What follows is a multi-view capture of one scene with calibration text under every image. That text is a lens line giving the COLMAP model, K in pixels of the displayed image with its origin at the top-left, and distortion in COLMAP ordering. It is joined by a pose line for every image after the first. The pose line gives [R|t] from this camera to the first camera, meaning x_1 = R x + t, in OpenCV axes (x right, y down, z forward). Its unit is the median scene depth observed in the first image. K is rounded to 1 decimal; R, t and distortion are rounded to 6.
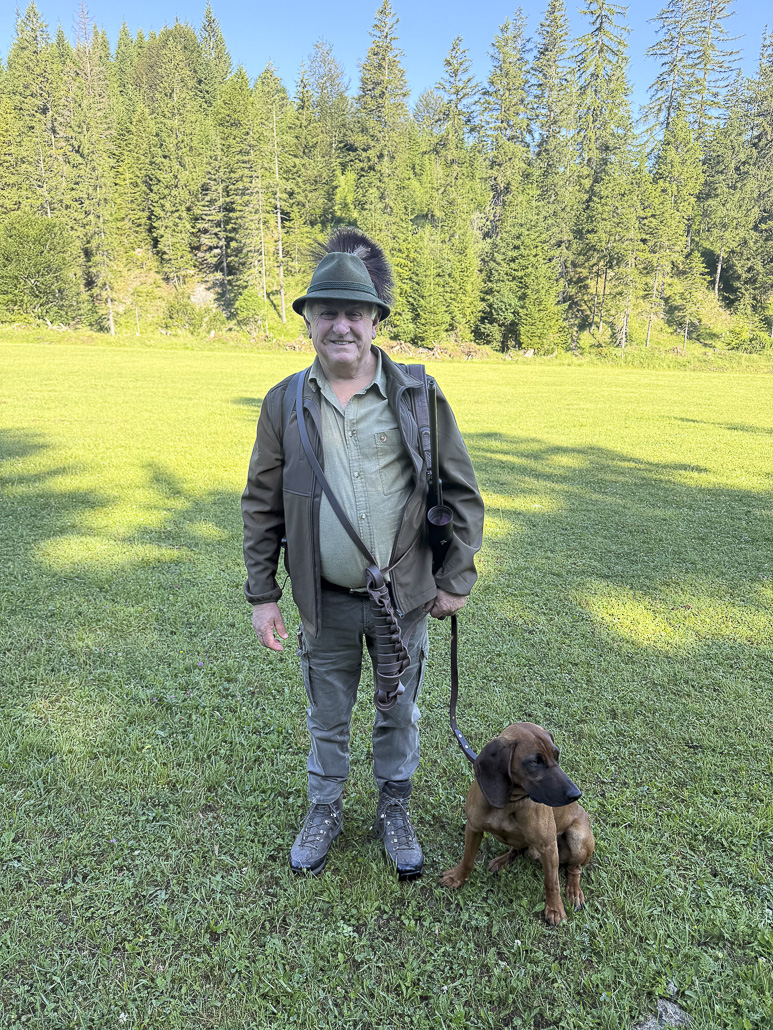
lens RADIAL K [[790.4, 0, 386.5], [0, 790.4, 515.0], [0, 0, 1]] dist [0.083485, -0.045952]
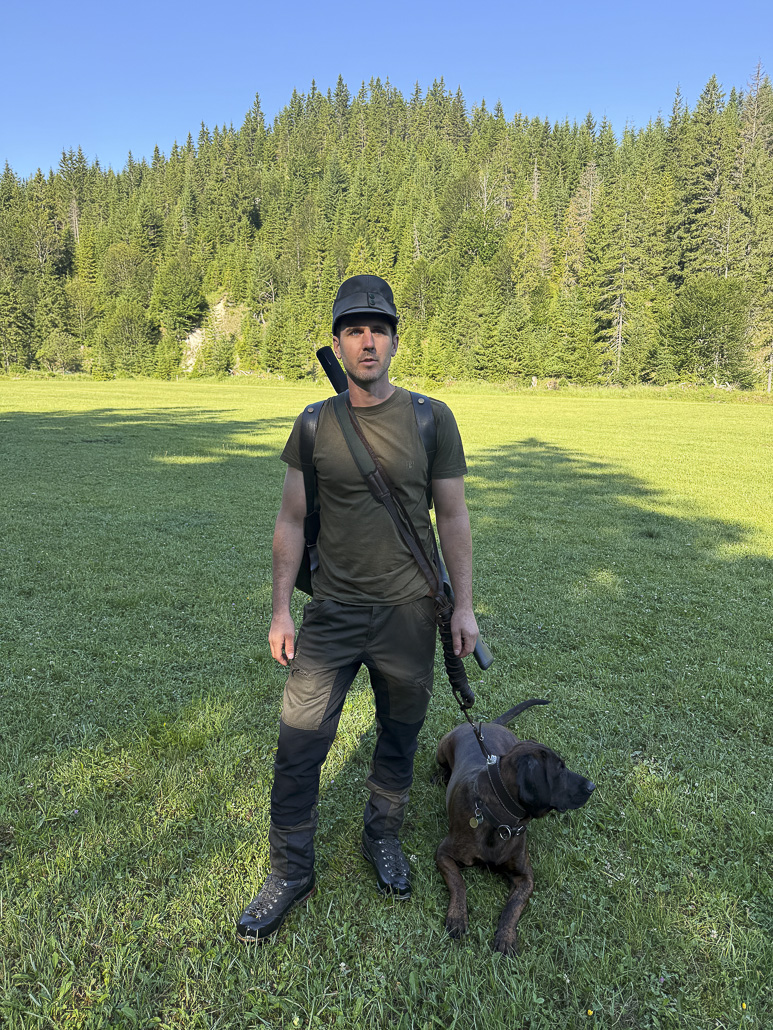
lens RADIAL K [[785.6, 0, 389.7], [0, 785.6, 513.5], [0, 0, 1]] dist [0.116370, -0.108517]
pose [[0.822702, 0.098917, -0.559800, -0.145828], [-0.136297, 0.990345, -0.025313, 0.002137], [0.551891, 0.097124, 0.828241, -0.021828]]
